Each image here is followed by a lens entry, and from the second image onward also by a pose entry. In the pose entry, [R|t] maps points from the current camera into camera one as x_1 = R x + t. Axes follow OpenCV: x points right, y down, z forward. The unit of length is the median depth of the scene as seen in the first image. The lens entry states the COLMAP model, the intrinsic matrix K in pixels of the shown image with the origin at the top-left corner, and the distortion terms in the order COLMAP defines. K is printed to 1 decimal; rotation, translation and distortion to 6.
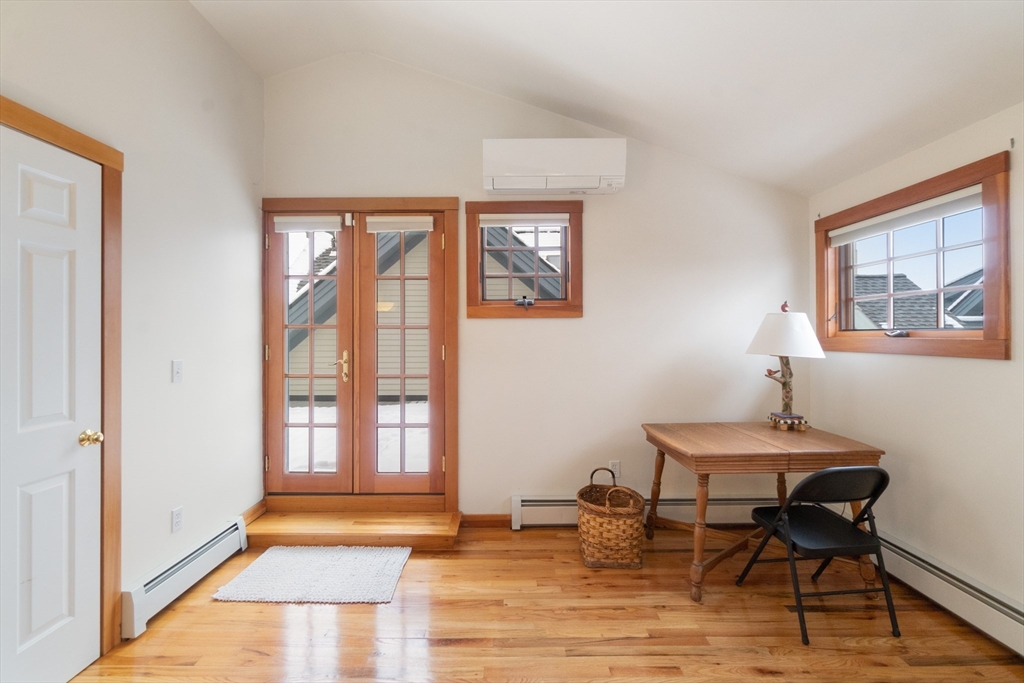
lens RADIAL K [[443.1, 0, 504.8], [0, 443.1, 339.6], [0, 0, 1]] dist [-0.015175, 0.004146]
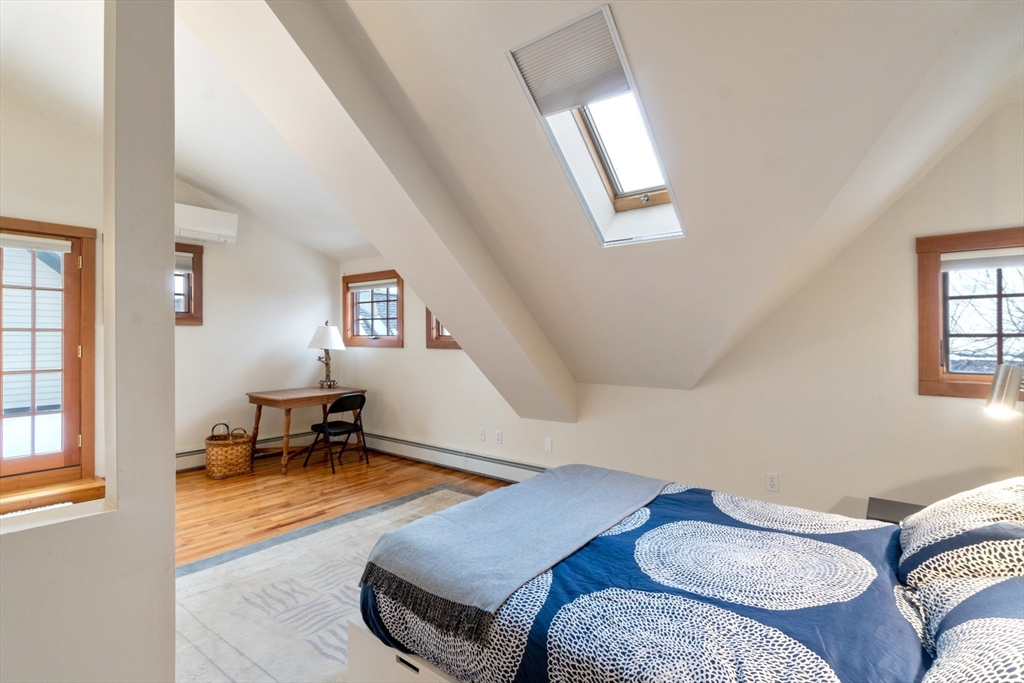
lens RADIAL K [[478.1, 0, 500.1], [0, 478.1, 334.8], [0, 0, 1]] dist [-0.010827, -0.000071]
pose [[0.621666, 0.007994, 0.783242, -0.506247], [0.002029, 0.999928, -0.011817, 0.001476], [-0.783280, 0.008935, 0.621605, -0.854786]]
